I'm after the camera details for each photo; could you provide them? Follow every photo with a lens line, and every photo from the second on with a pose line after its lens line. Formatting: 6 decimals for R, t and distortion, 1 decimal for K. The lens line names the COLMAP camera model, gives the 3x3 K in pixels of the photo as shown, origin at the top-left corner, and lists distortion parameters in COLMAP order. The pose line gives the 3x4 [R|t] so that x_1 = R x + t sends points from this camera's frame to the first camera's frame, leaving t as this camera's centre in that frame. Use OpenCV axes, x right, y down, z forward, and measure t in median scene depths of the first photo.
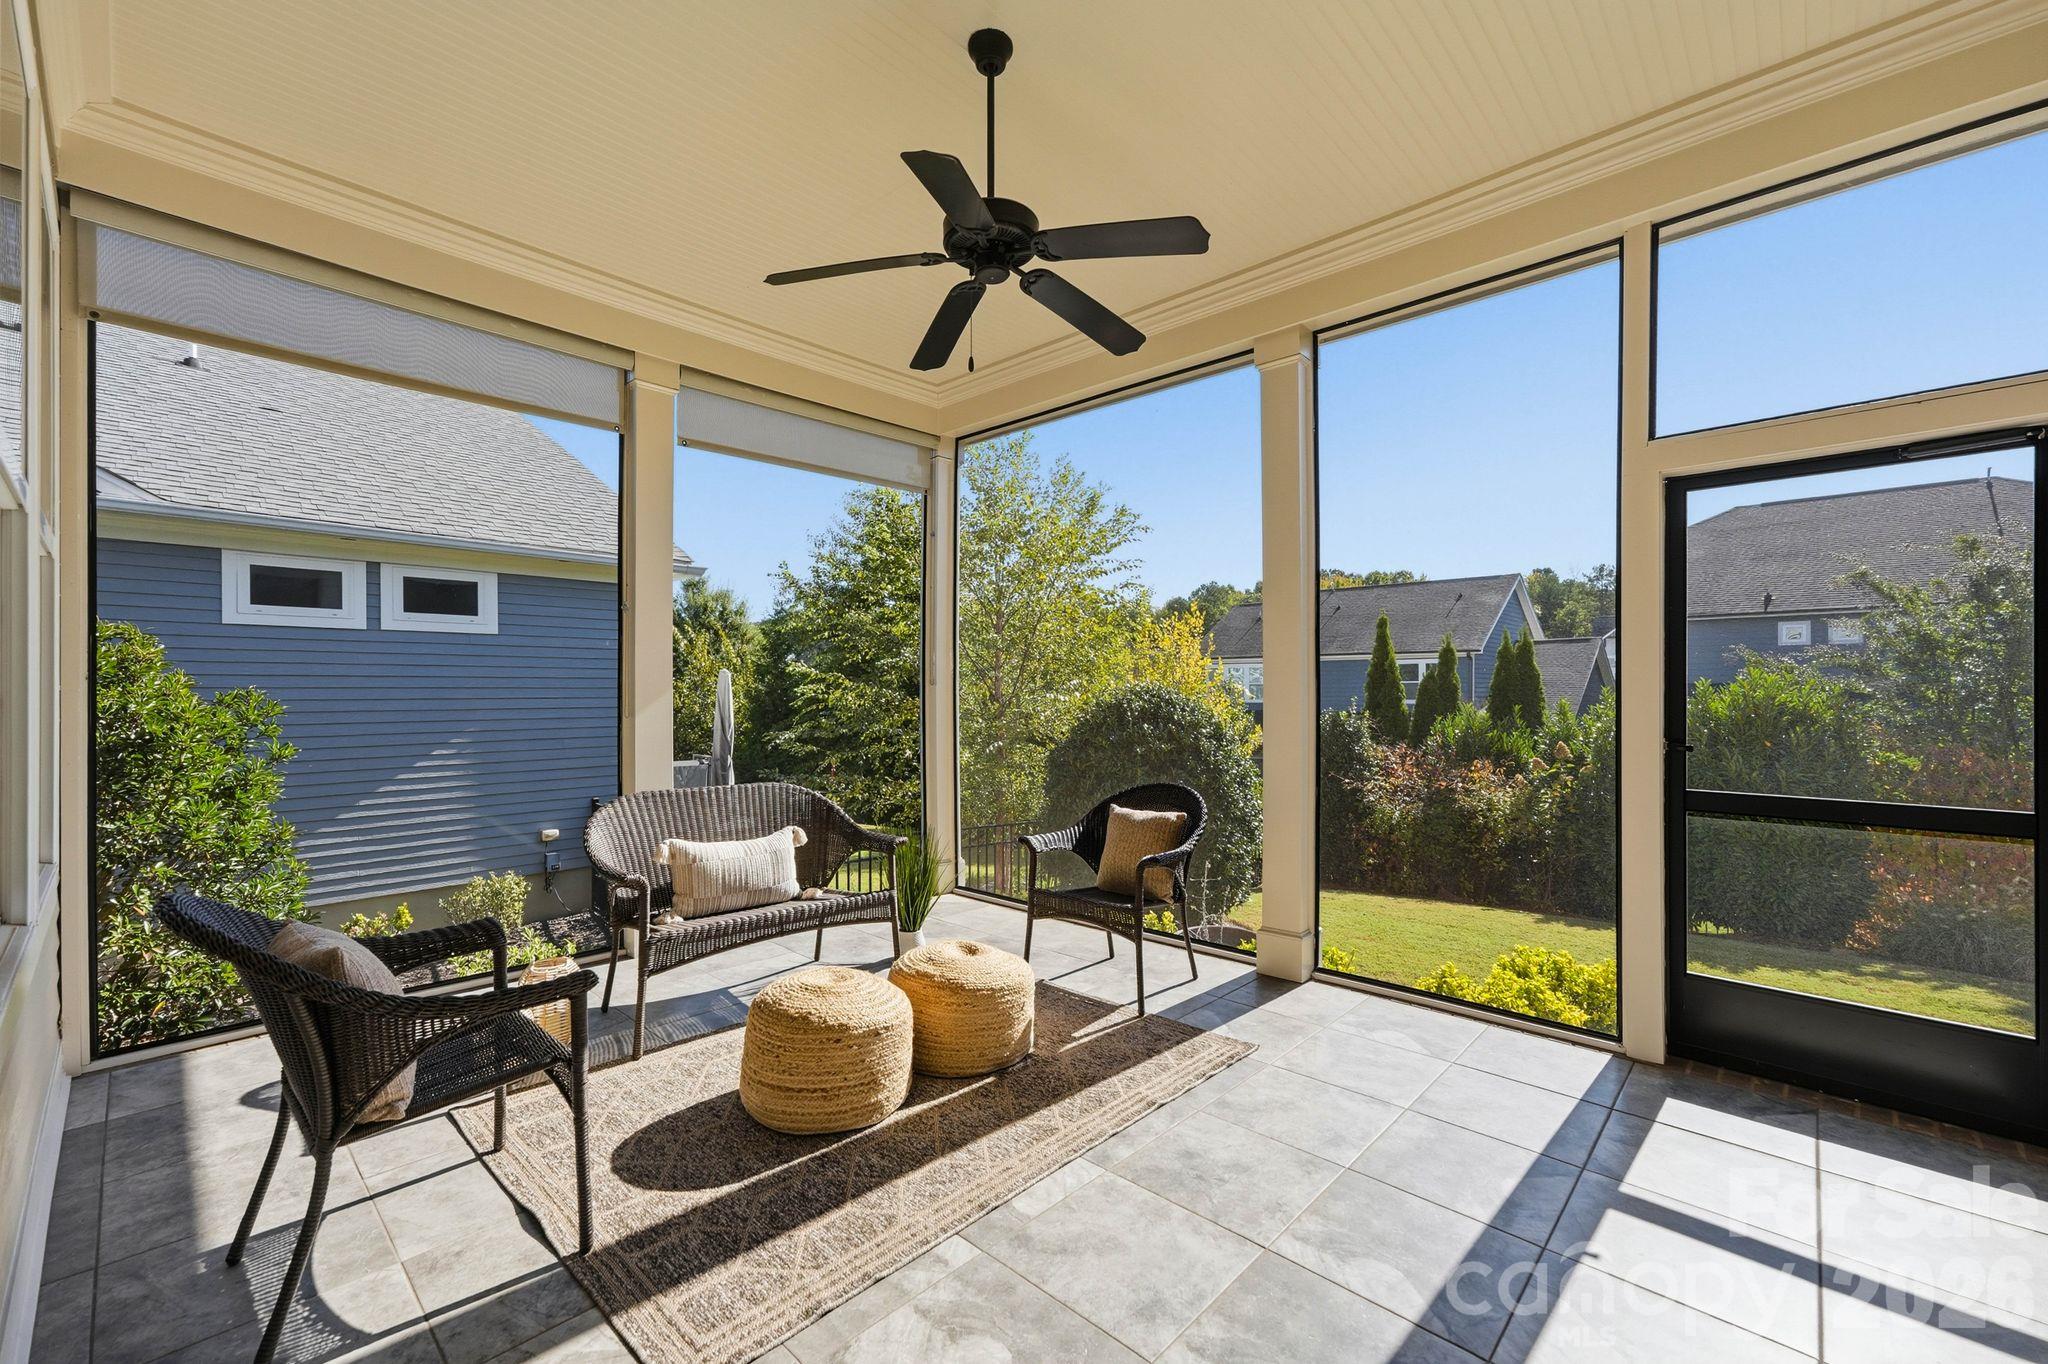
lens RADIAL K [[842.3, 0, 1033.7], [0, 842.3, 689.1], [0, 0, 1]] dist [-0.019957, 0.001005]
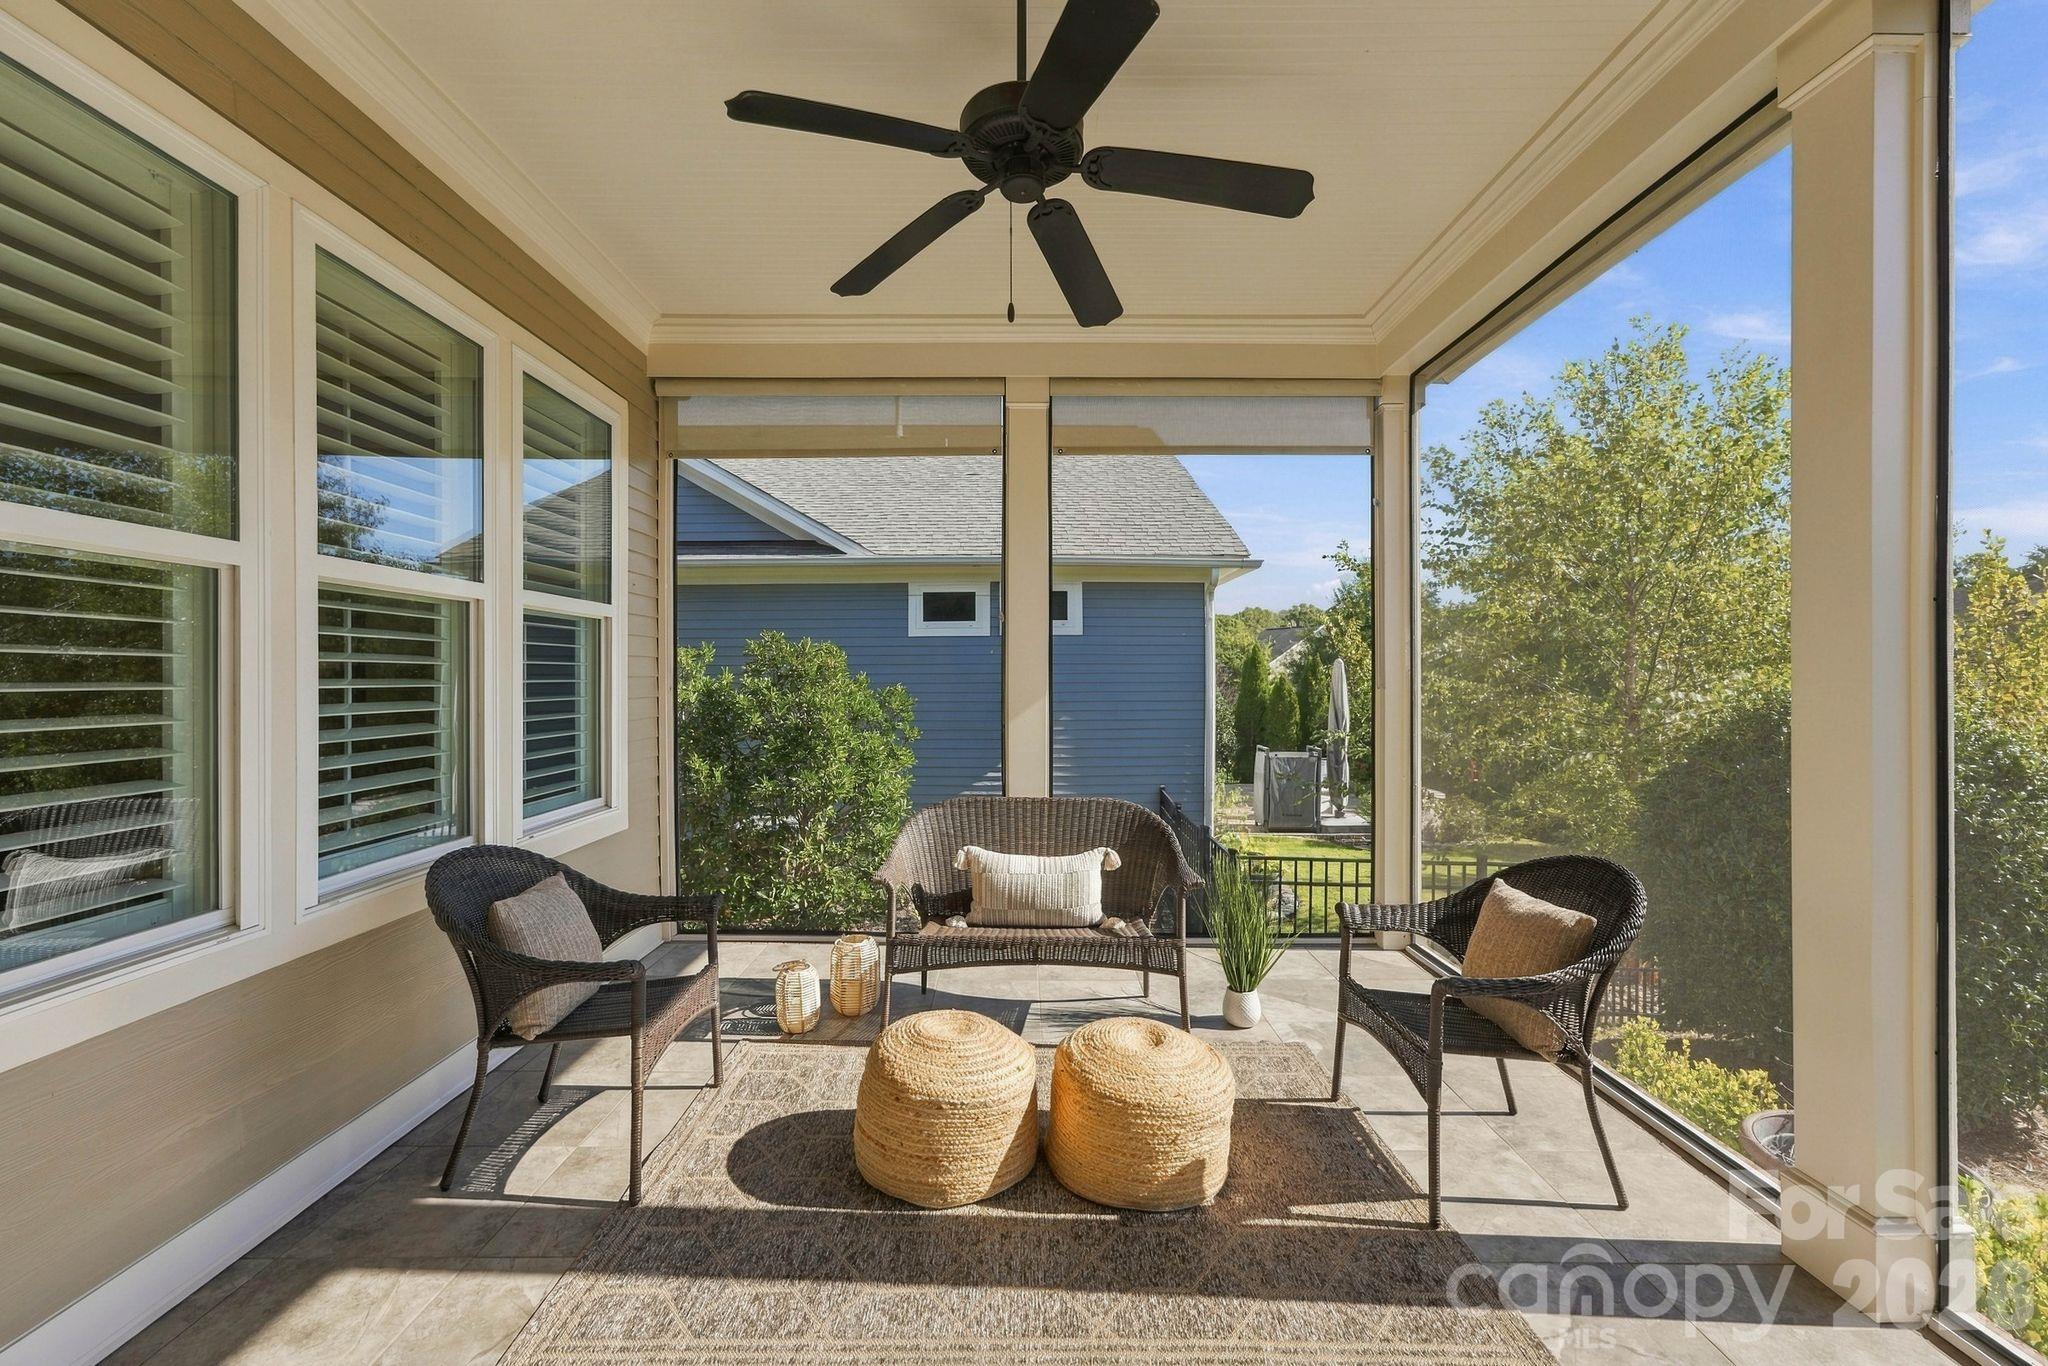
lens RADIAL K [[842.3, 0, 1026.4], [0, 842.3, 682.9], [0, 0, 1]] dist [-0.019957, 0.001005]
pose [[0.686320, 0.007668, -0.727259, 0.370552], [0.001101, 0.999932, 0.011583, -0.034052], [0.727299, -0.008750, 0.686265, 0.335751]]
